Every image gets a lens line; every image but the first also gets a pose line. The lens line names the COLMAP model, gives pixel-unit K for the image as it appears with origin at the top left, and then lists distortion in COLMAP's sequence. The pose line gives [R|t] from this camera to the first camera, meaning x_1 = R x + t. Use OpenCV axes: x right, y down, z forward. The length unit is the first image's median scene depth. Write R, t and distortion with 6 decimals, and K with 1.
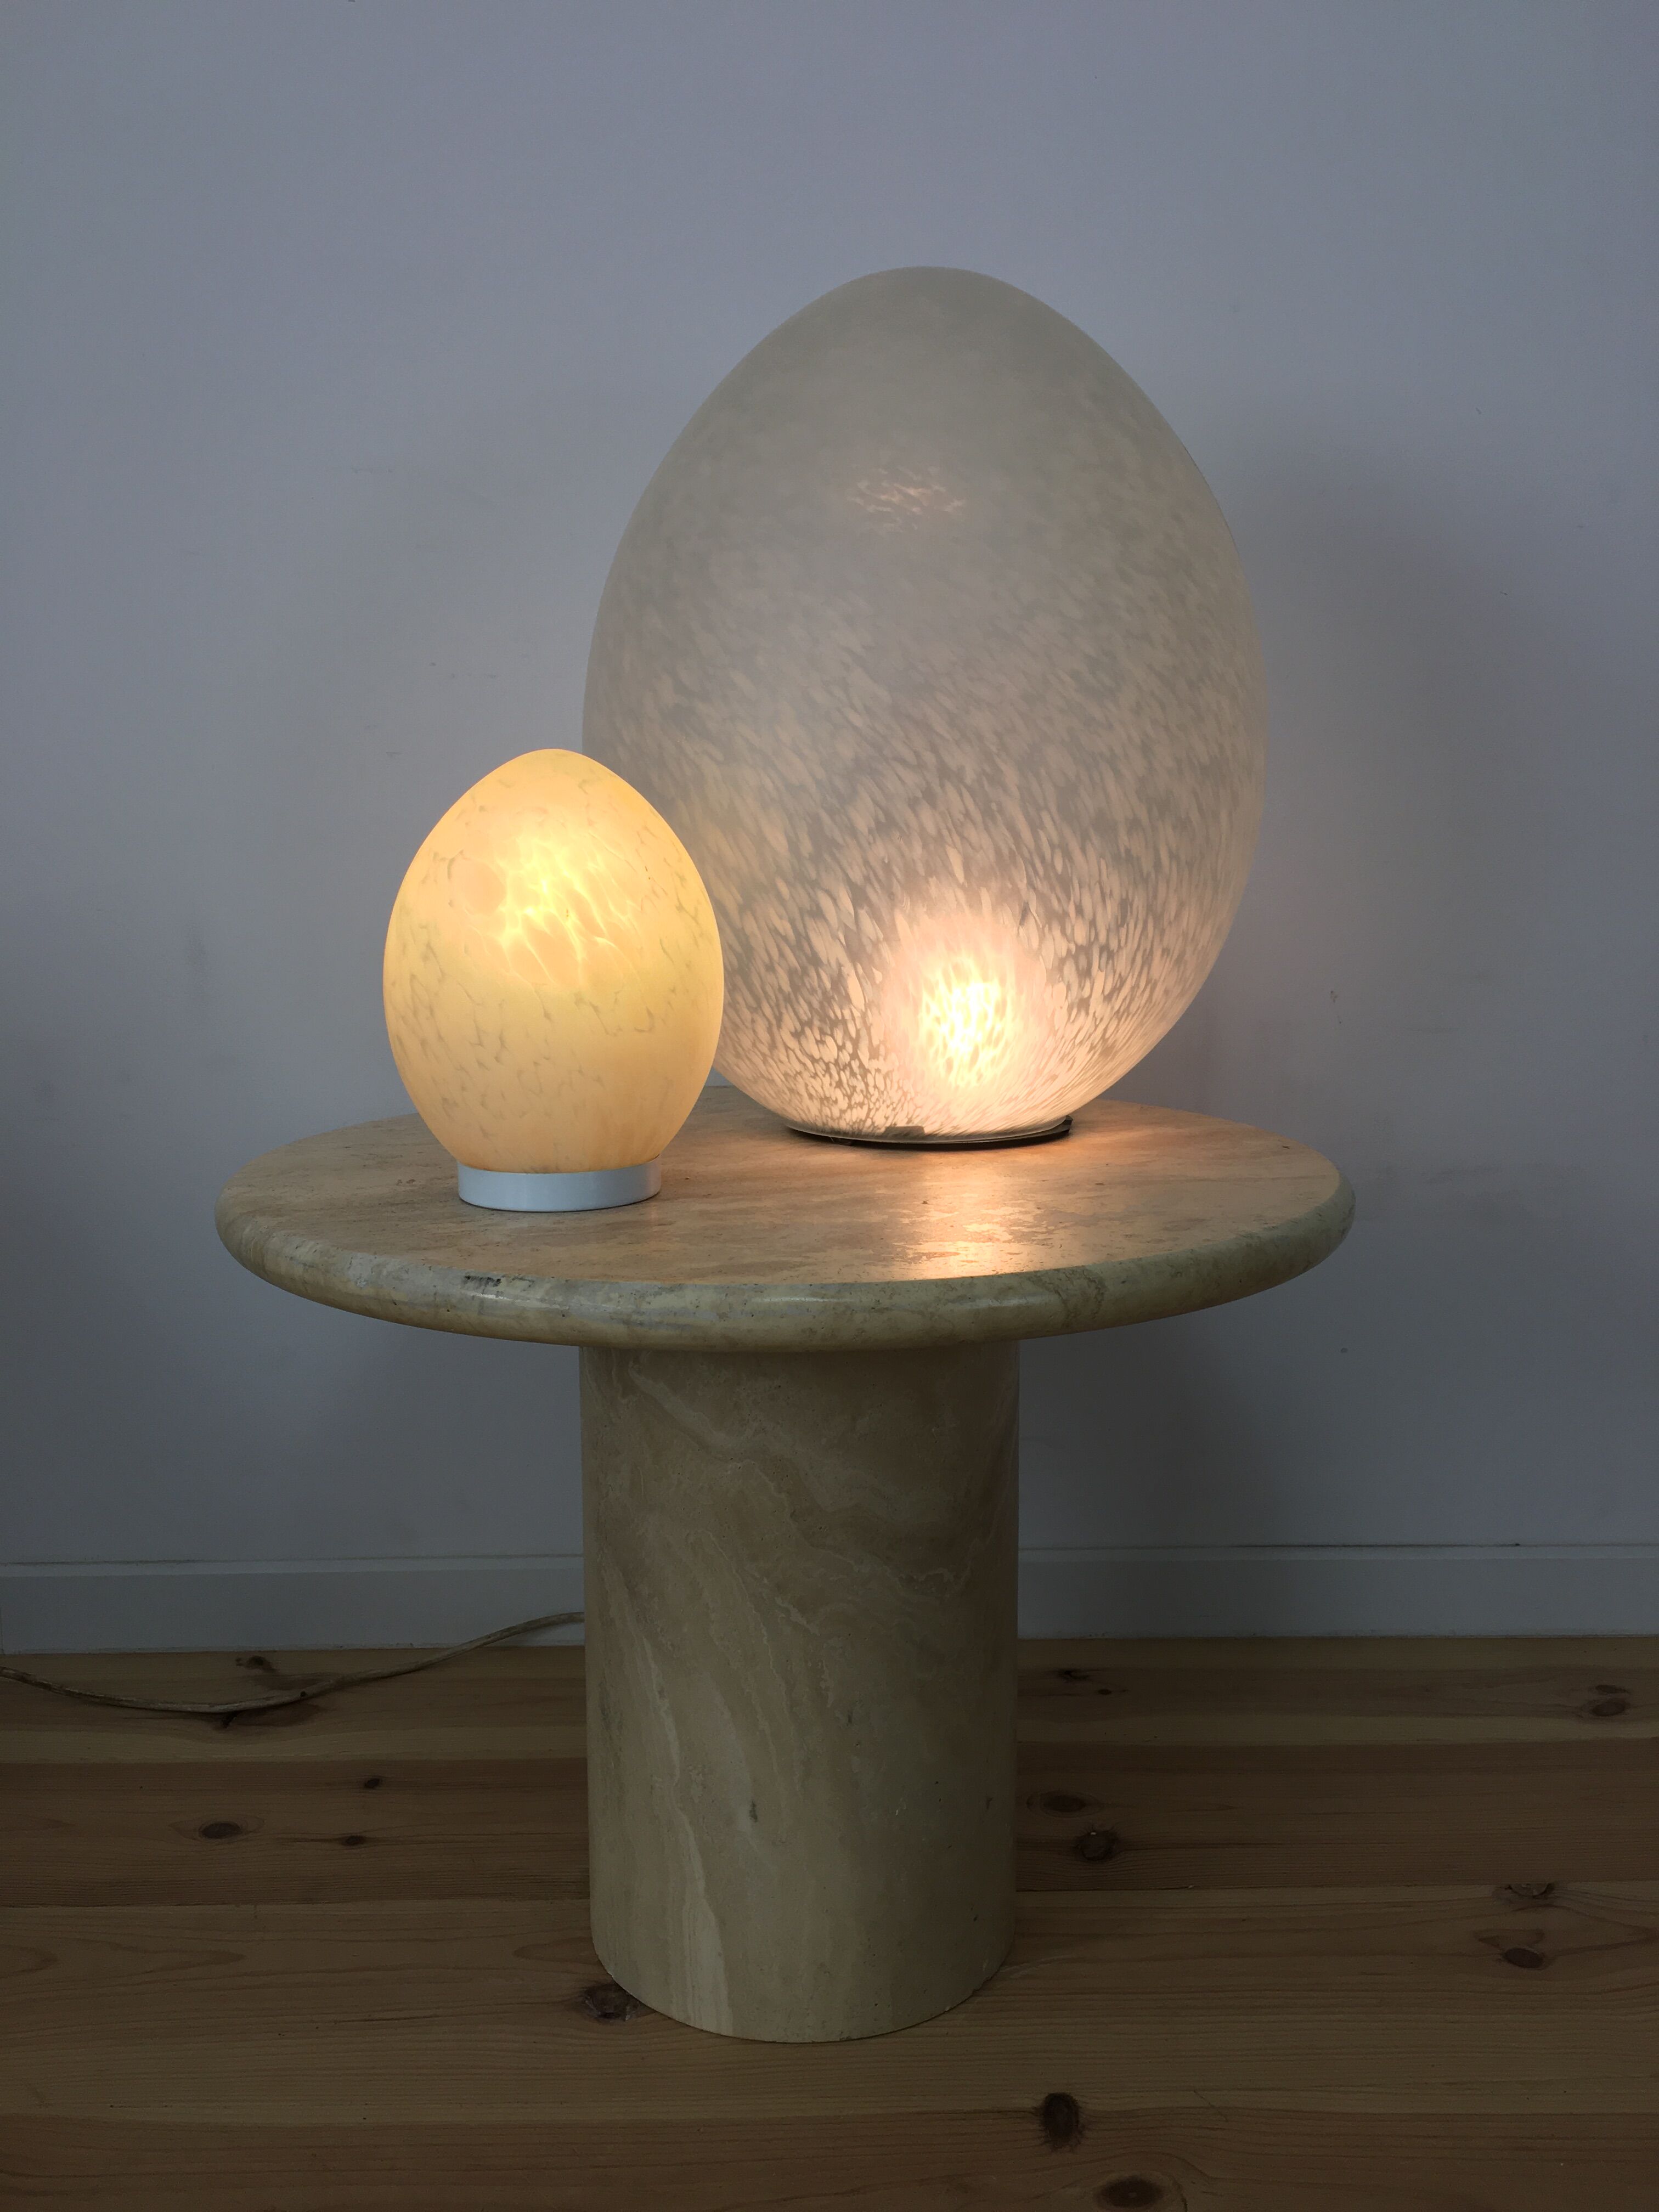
lens RADIAL K [[1852.9, 0, 829.5], [0, 1852.9, 1106.0], [0, 0, 1]] dist [0.071536, -0.111745]
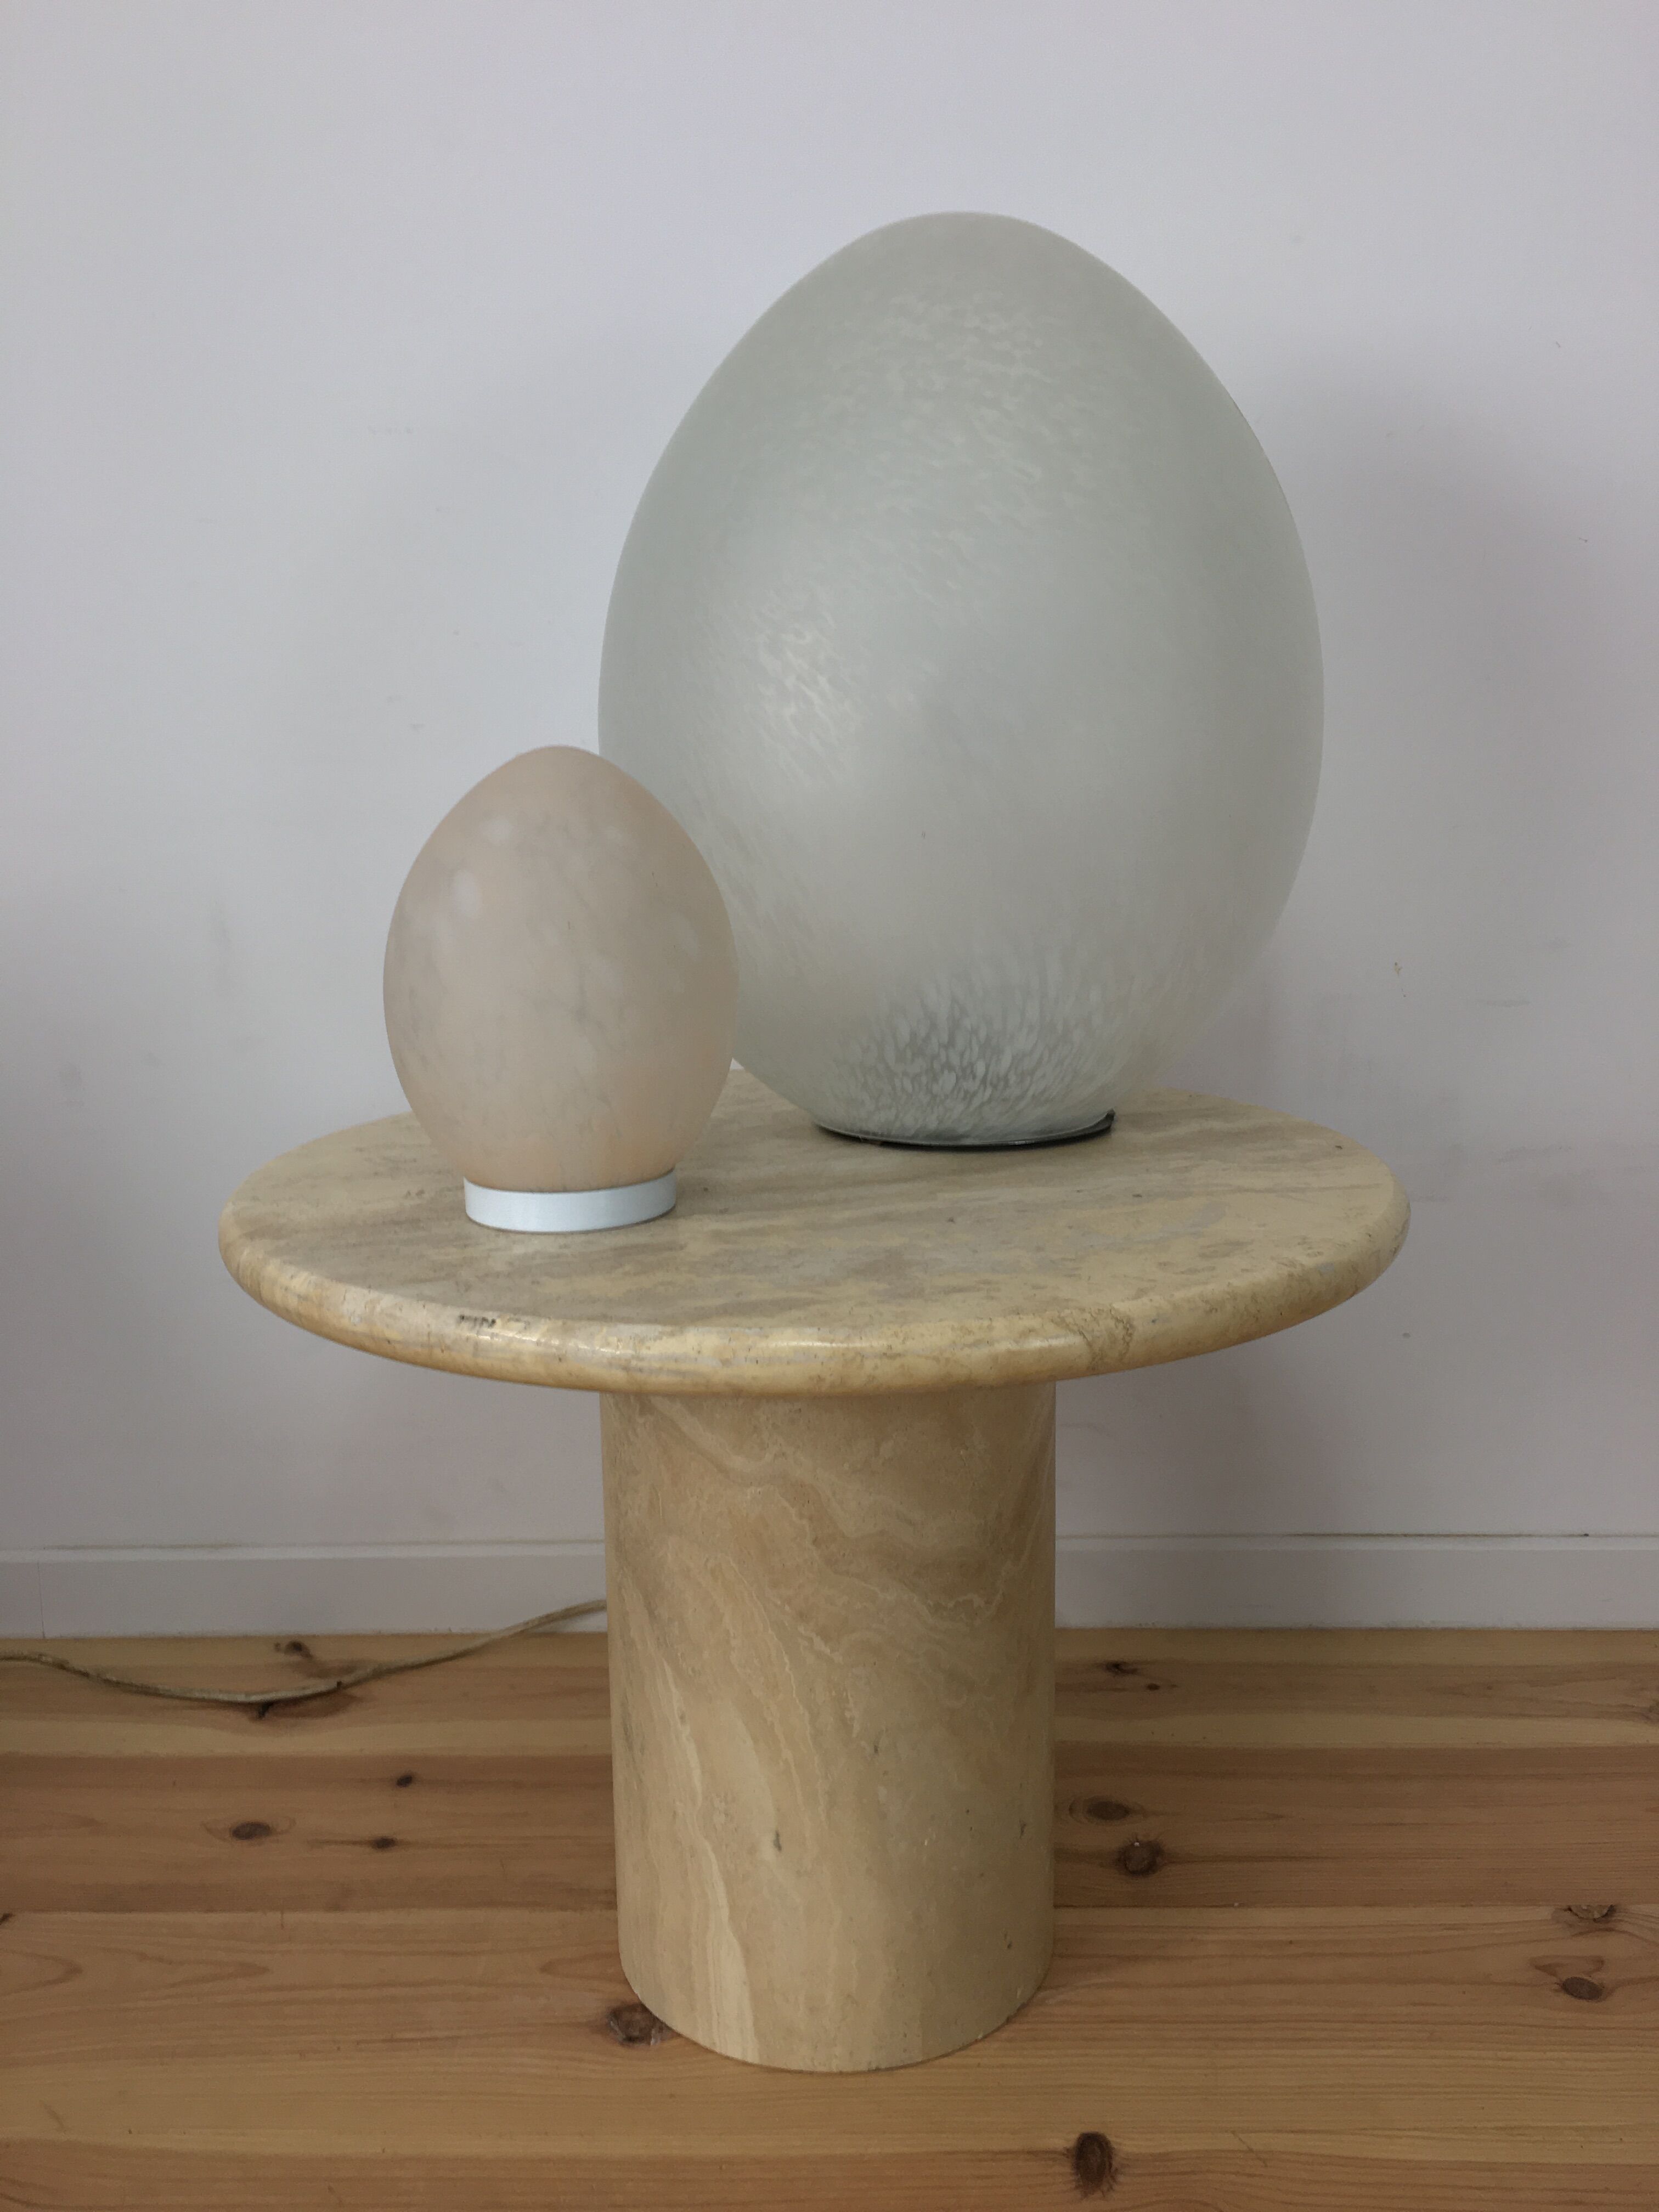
lens RADIAL K [[1852.9, 0, 829.5], [0, 1852.9, 1106.0], [0, 0, 1]] dist [0.071536, -0.111745]
pose [[0.999204, -0.003426, -0.039737, 0.025391], [0.005105, 0.999096, 0.042214, -0.043586], [0.039557, -0.042383, 0.998318, 0.045677]]
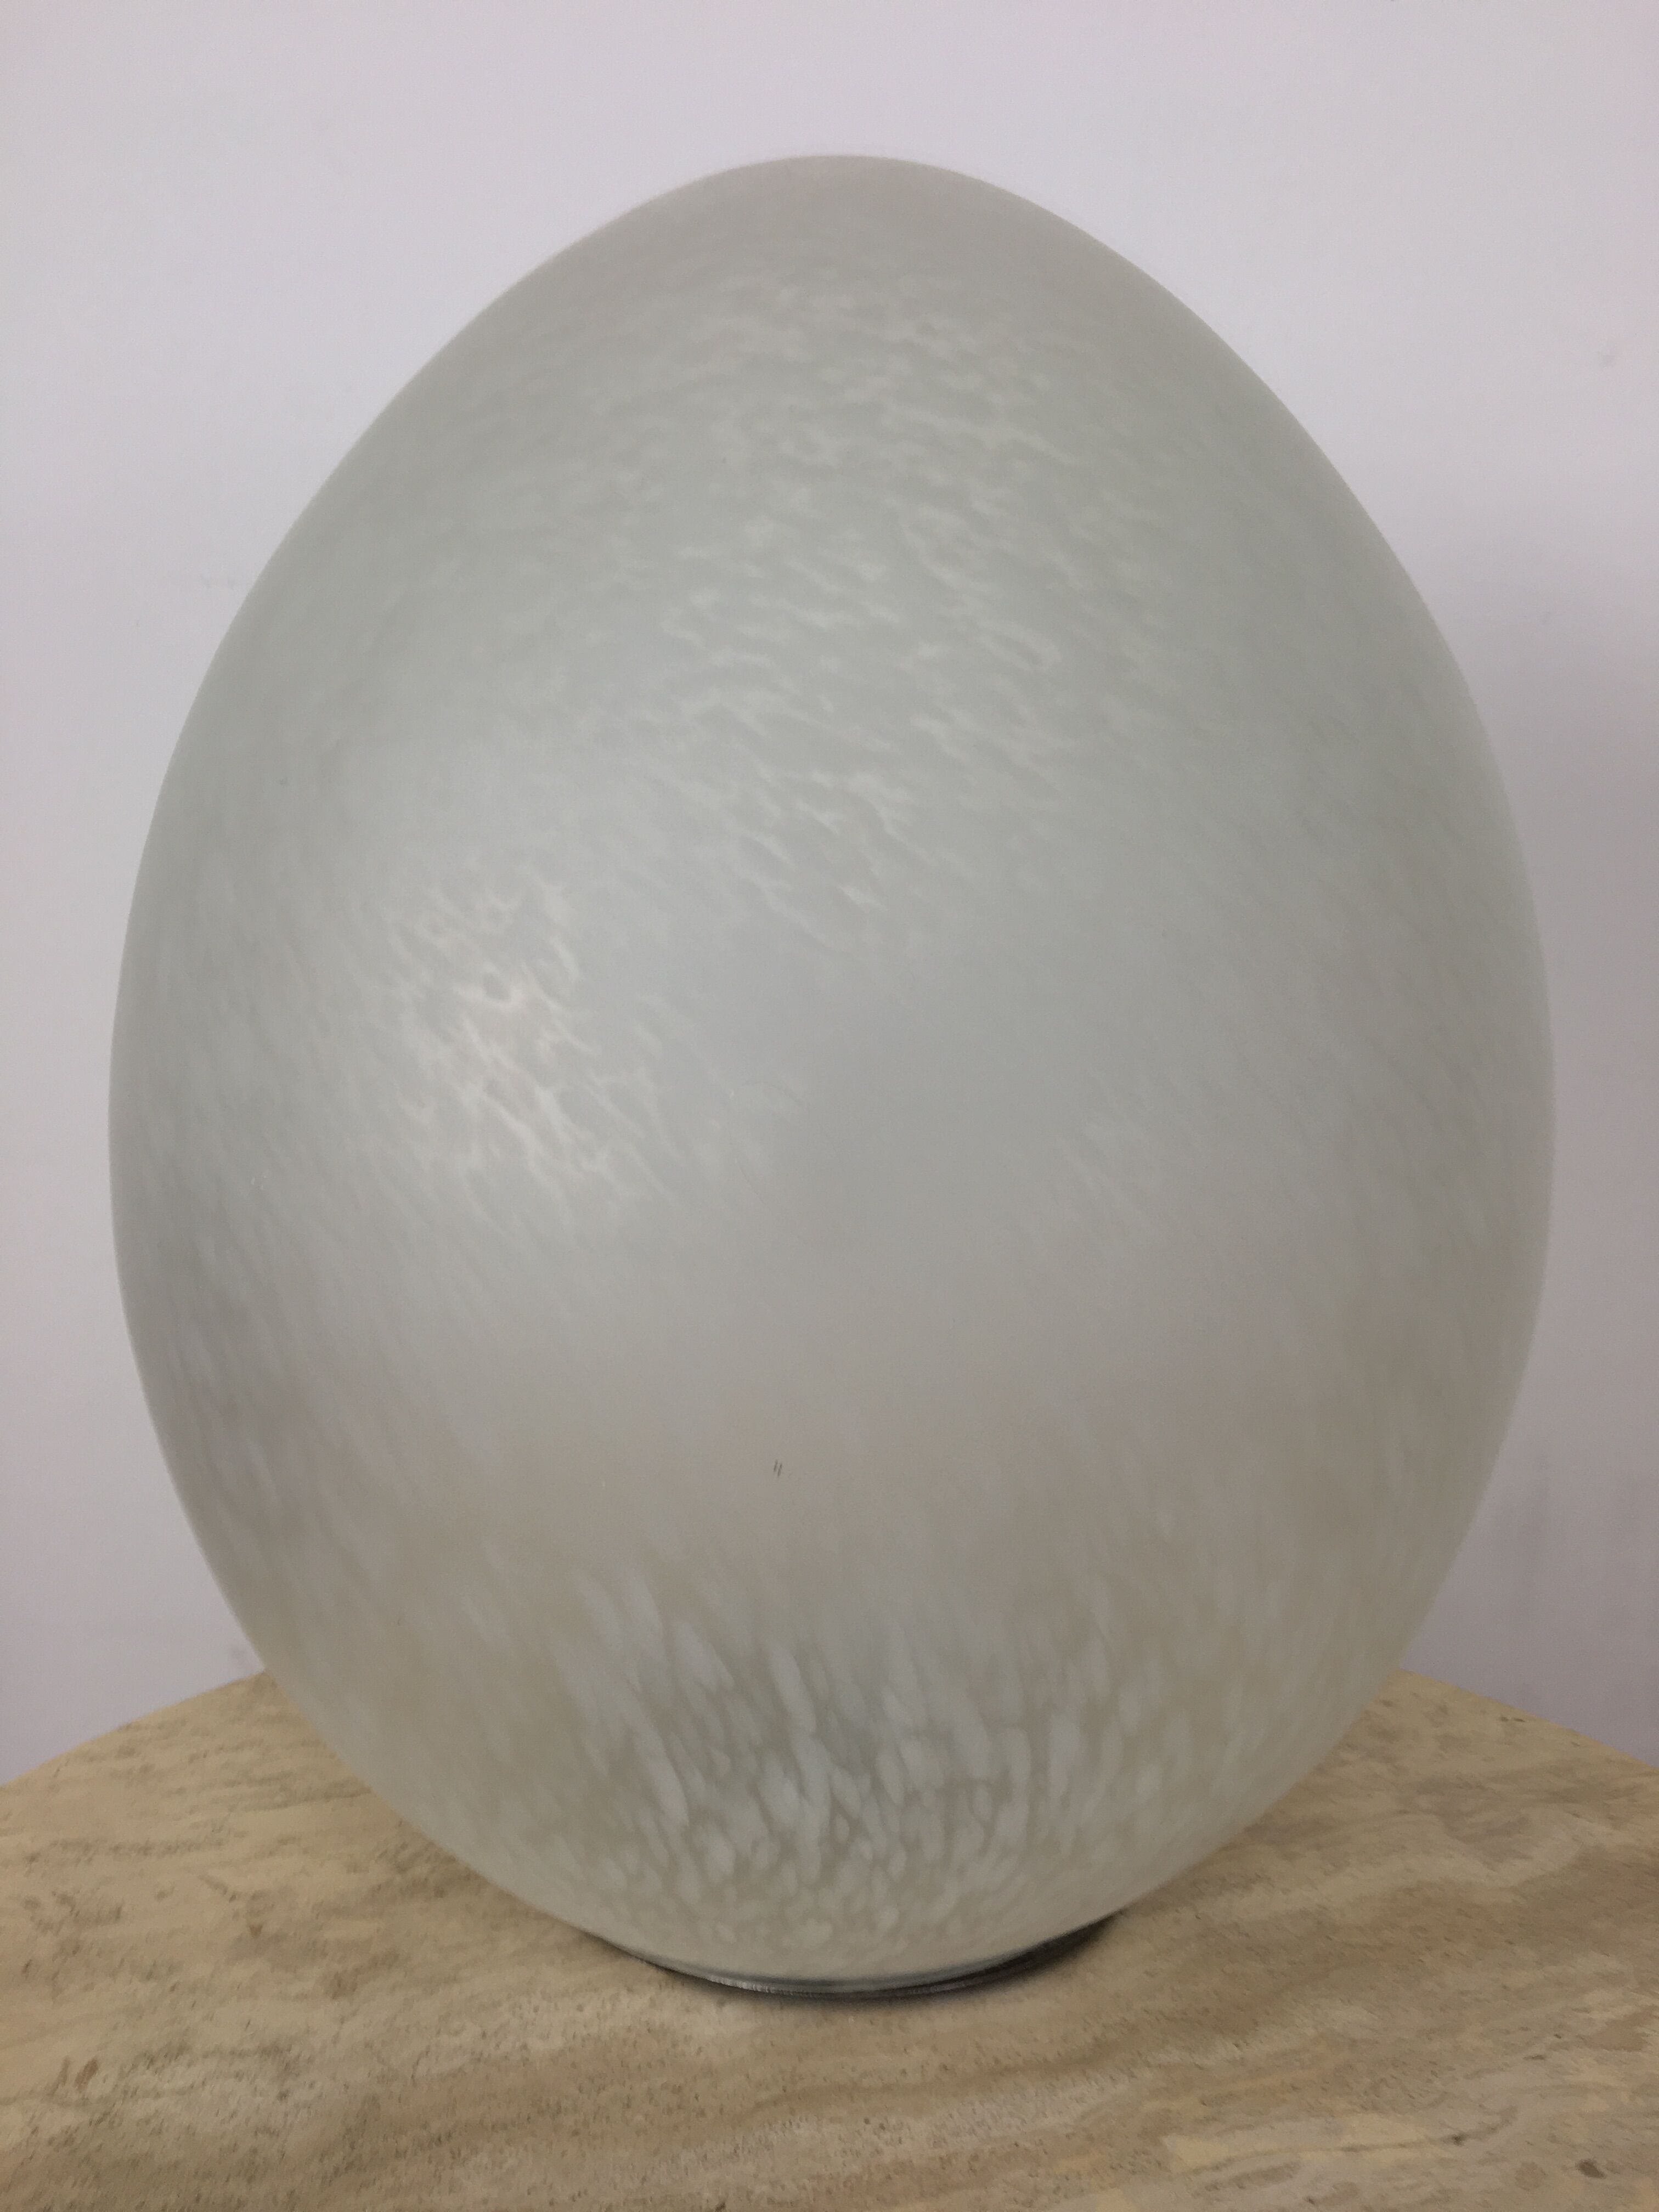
lens RADIAL K [[1852.9, 0, 829.5], [0, 1852.9, 1106.0], [0, 0, 1]] dist [0.071536, -0.111745]
pose [[0.998115, 0.017517, 0.058824, 0.022691], [-0.013952, 0.998072, -0.060477, -0.183887], [-0.059770, 0.059542, 0.996435, 0.556388]]
